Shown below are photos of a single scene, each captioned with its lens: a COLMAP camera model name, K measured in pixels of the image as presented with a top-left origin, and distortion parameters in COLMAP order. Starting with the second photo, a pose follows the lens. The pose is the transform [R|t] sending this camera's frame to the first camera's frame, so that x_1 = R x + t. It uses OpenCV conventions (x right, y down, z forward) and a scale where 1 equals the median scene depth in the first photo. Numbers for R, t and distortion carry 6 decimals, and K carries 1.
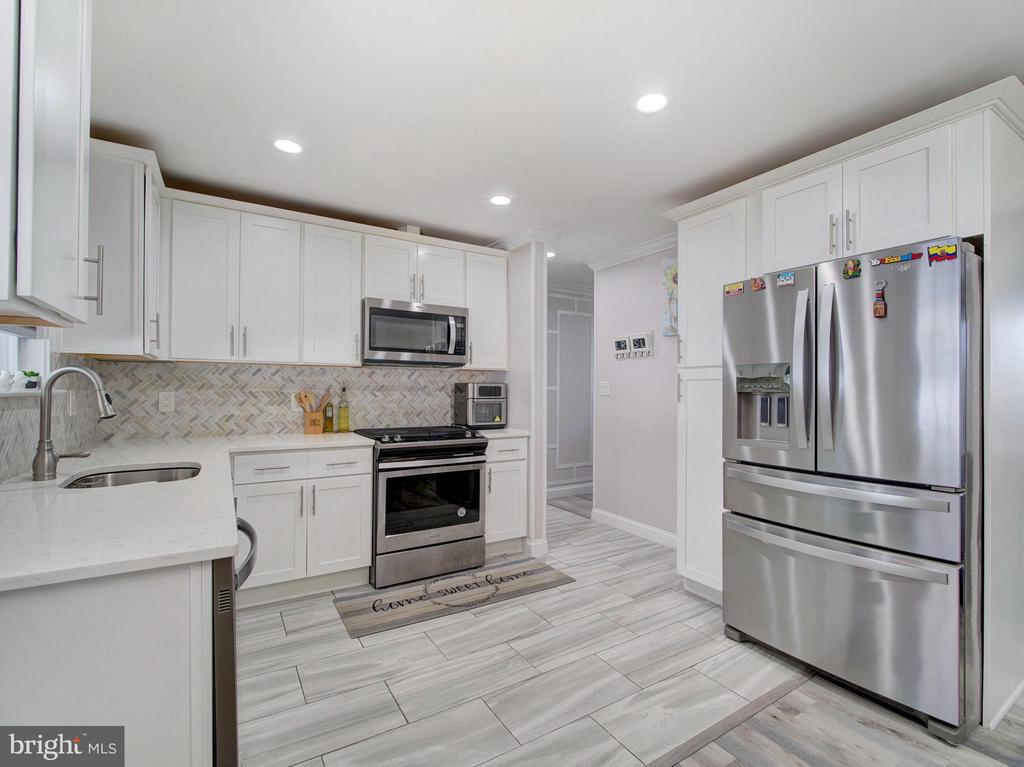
lens RADIAL K [[476.5, 0, 512.0], [0, 476.5, 383.5], [0, 0, 1]] dist [-0.000548, -0.000023]
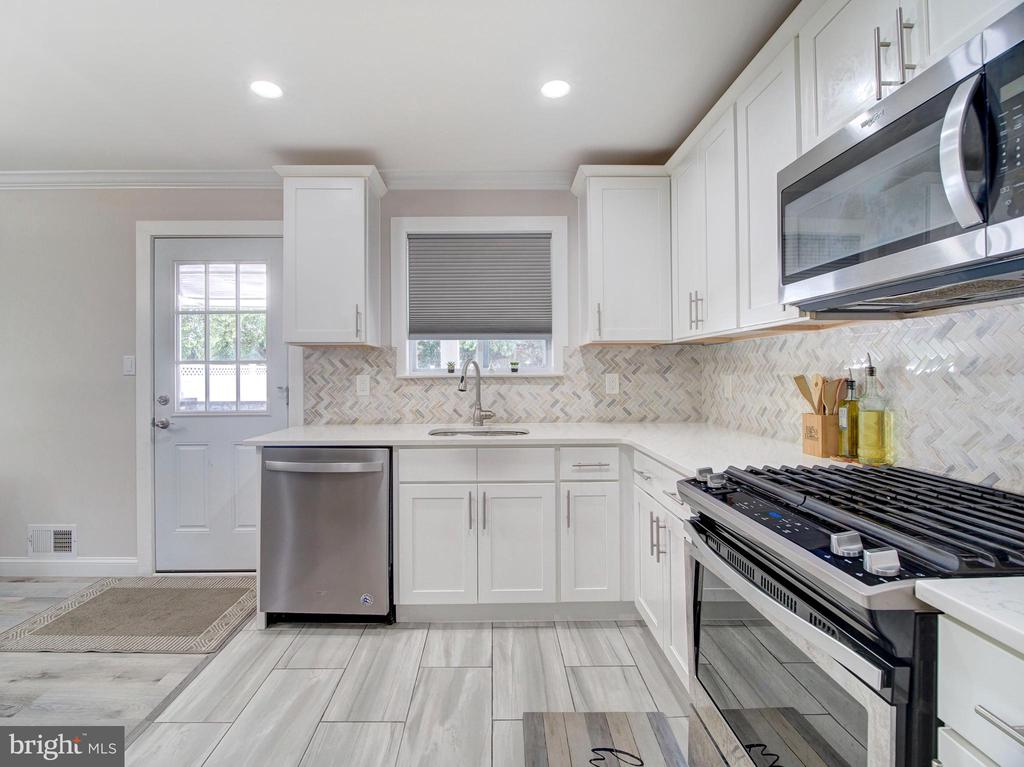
lens RADIAL K [[489.9, 0, 510.6], [0, 489.9, 370.0], [0, 0, 1]] dist [-0.014080, 0.000012]
pose [[-0.511444, -0.005748, -0.859298, 0.305386], [0.012209, 0.999828, -0.013955, 0.018112], [0.859230, -0.017628, -0.511286, 1.311487]]
